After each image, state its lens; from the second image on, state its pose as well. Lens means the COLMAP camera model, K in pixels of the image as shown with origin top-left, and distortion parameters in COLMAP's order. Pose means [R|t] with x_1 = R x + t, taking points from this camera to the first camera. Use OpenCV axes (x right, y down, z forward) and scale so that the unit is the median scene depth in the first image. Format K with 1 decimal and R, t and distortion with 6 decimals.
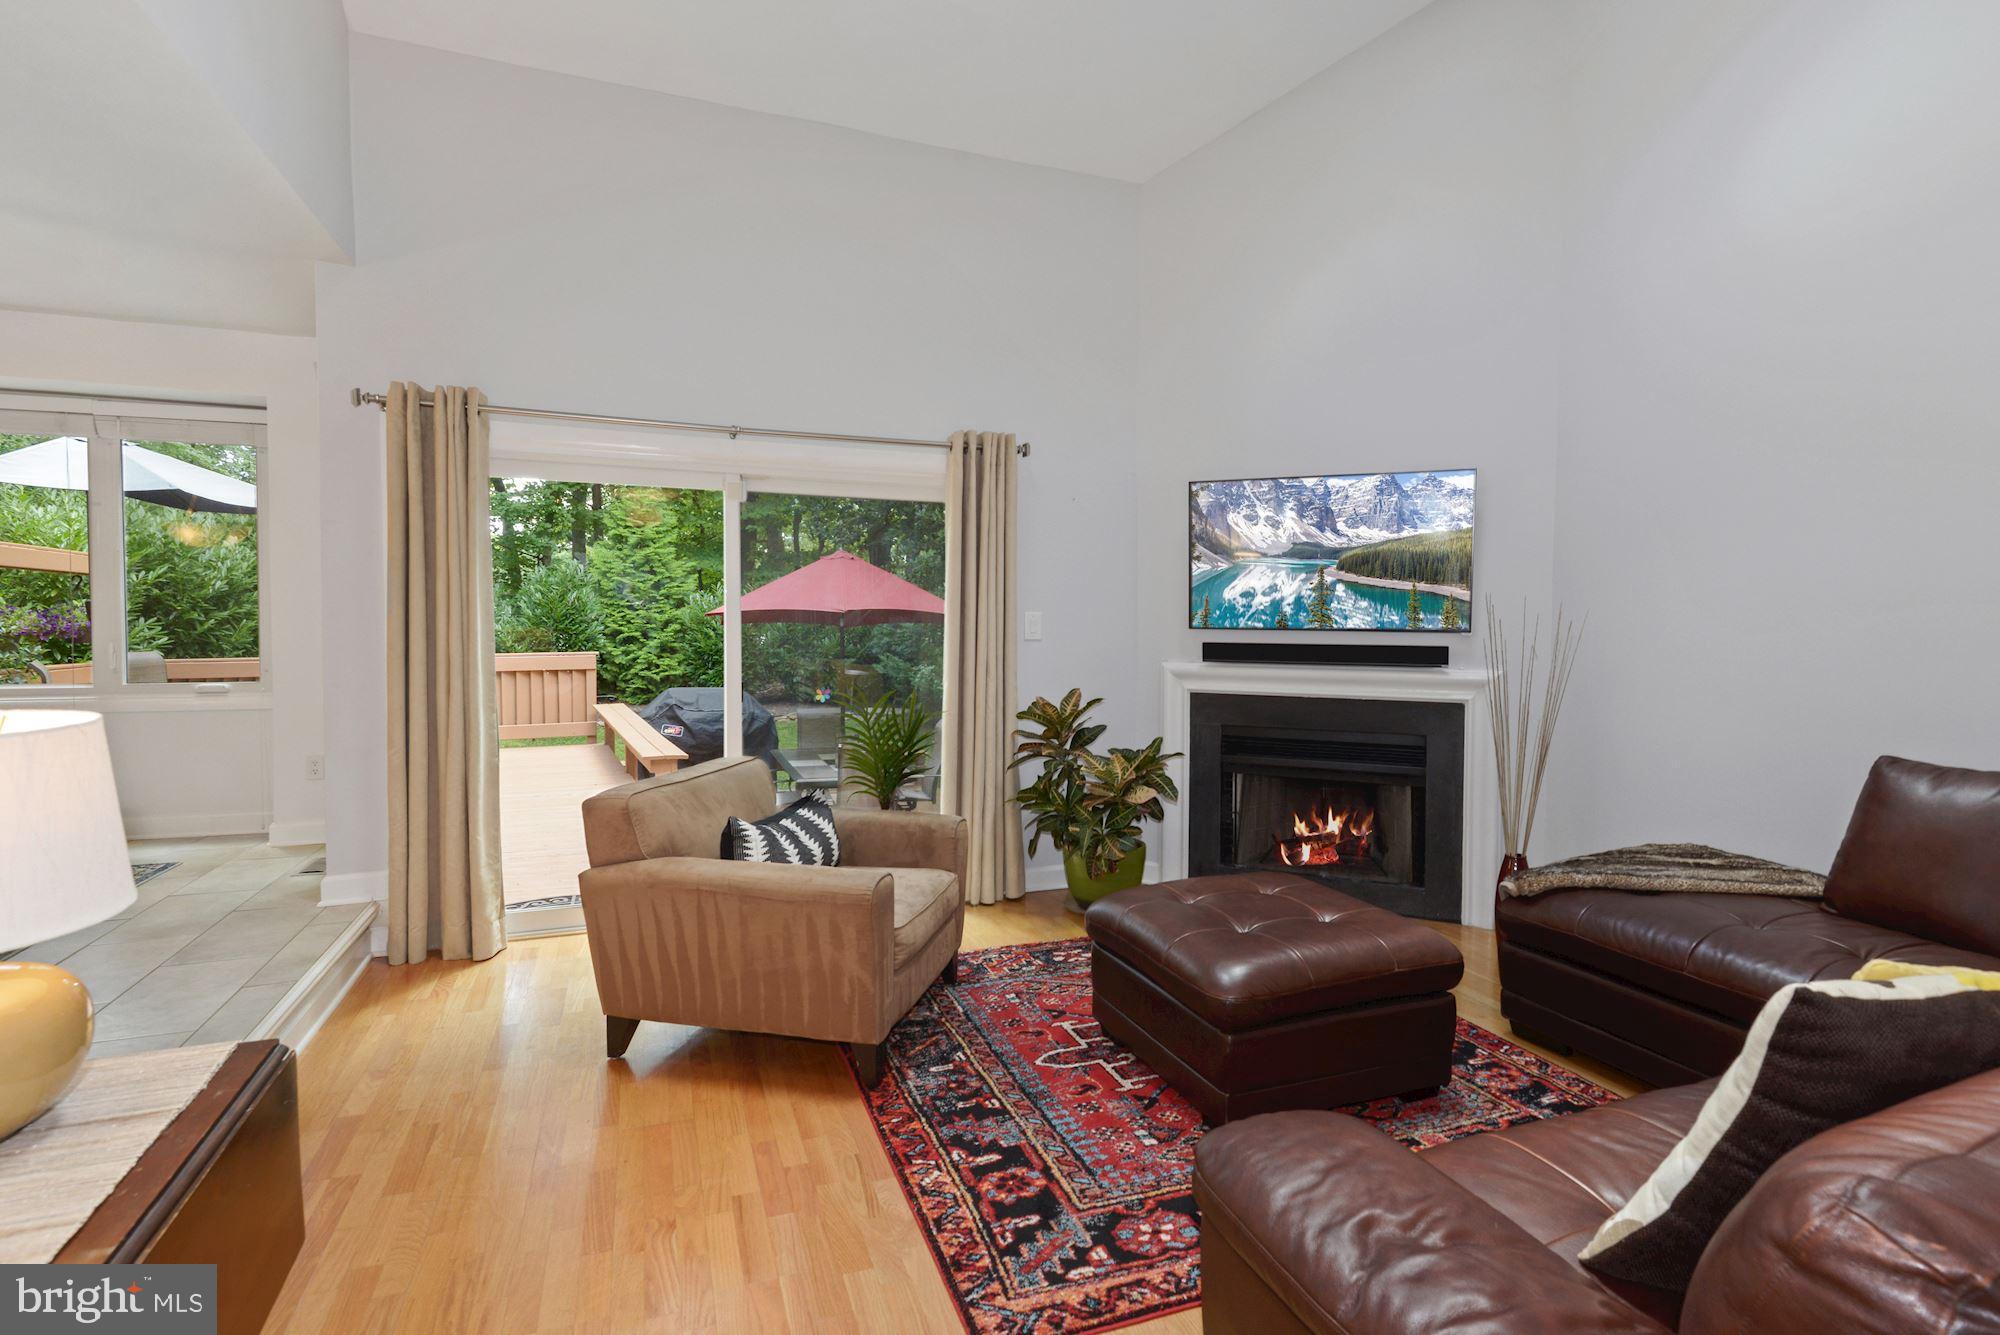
lens RADIAL K [[983.9, 0, 1000.0], [0, 983.9, 667.5], [0, 0, 1]] dist [0.021090, -0.000141]
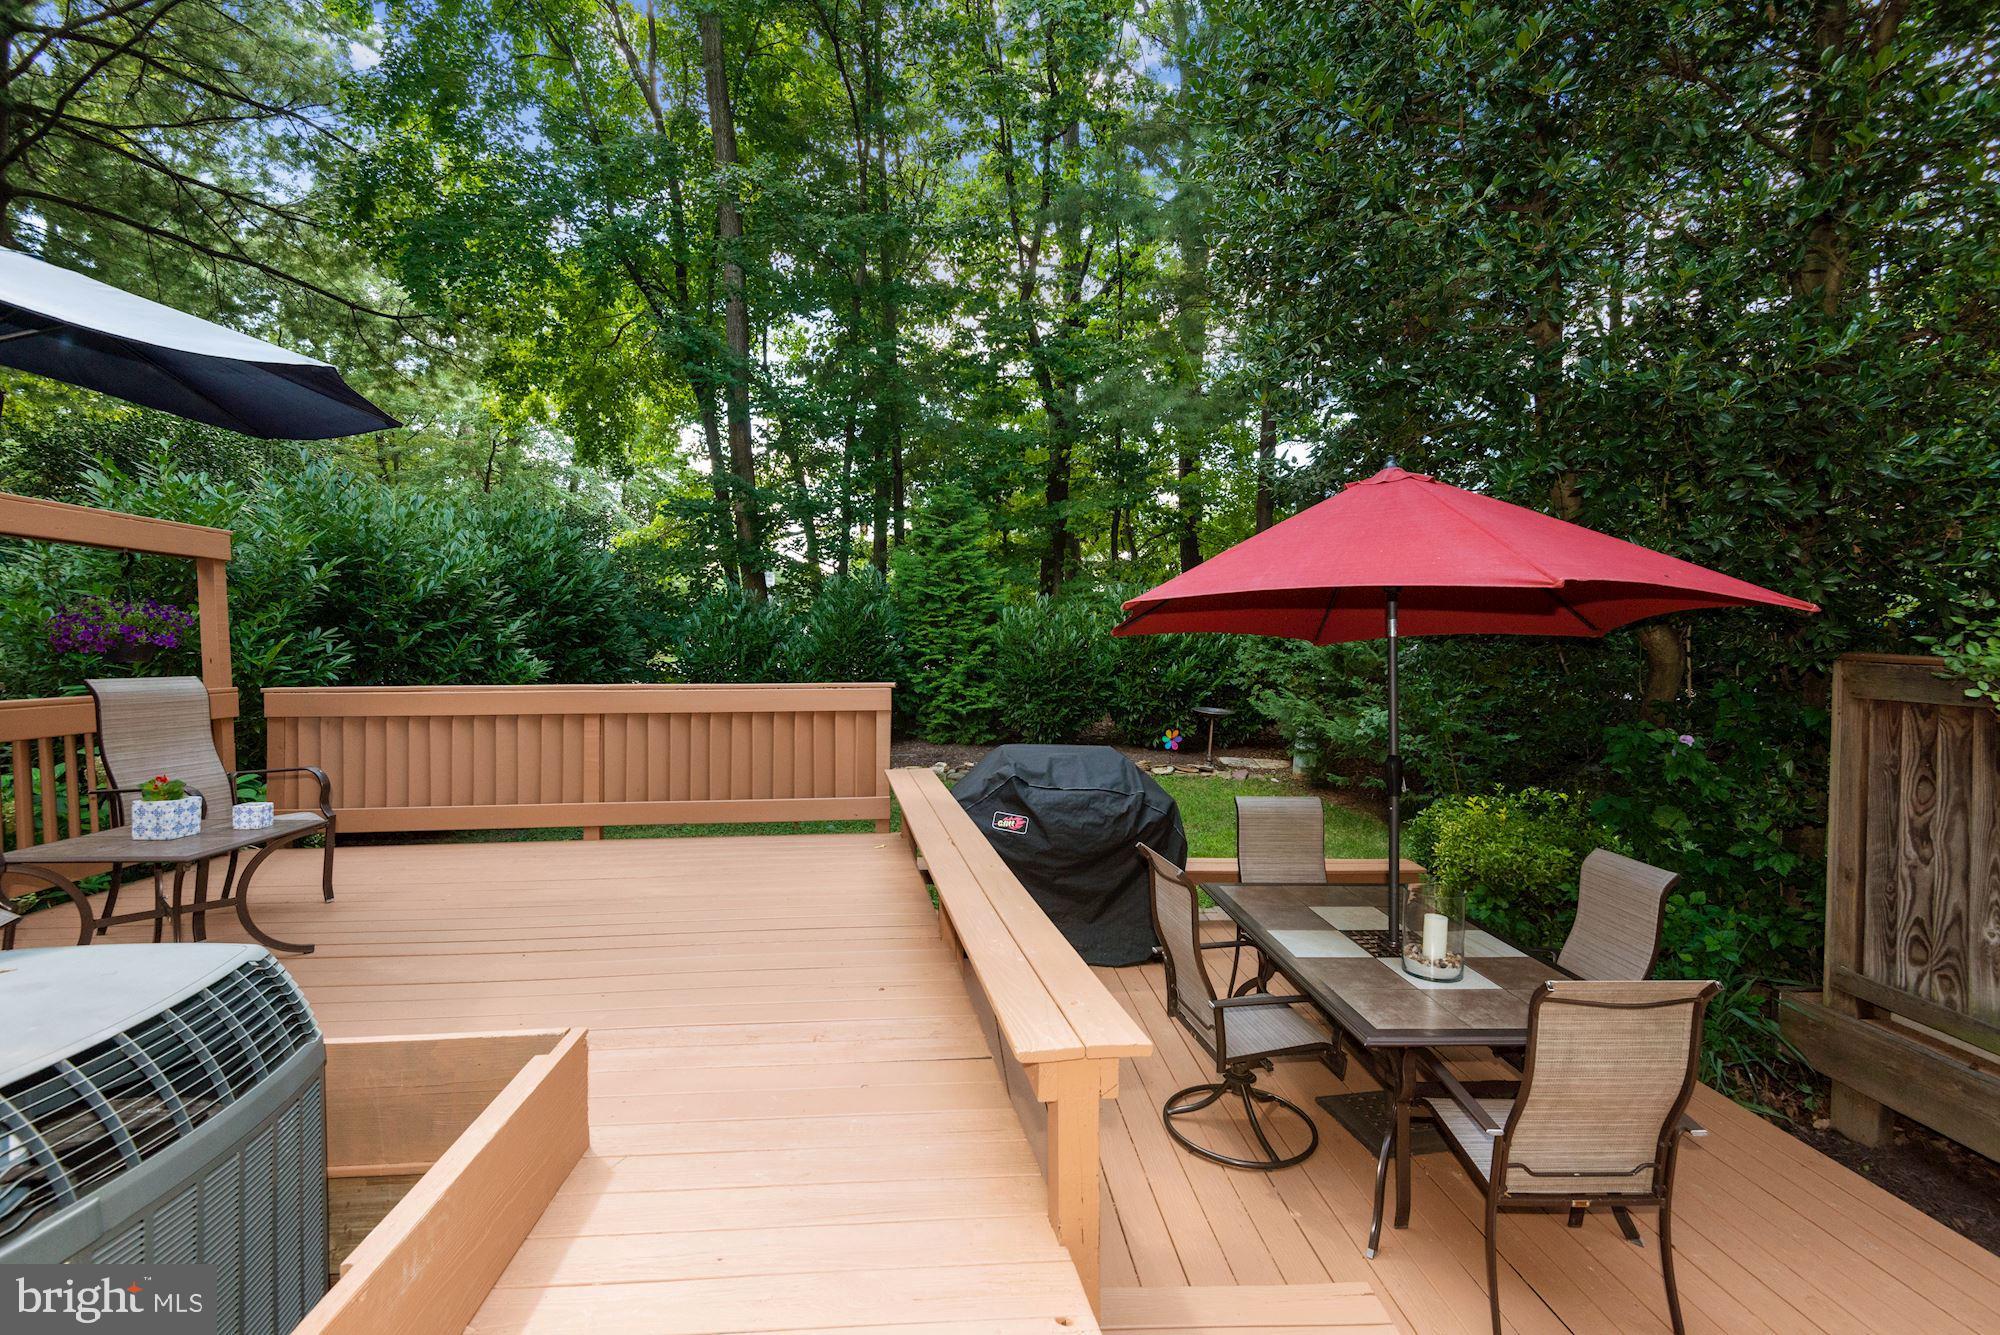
lens RADIAL K [[905.3, 0, 1001.3], [0, 905.3, 657.6], [0, 0, 1]] dist [0.014815, -0.000515]
pose [[0.963286, 0.008087, -0.268357, -0.121470], [-0.018035, 0.999238, -0.034626, -0.008479], [0.267872, 0.038195, 0.962697, 0.301191]]
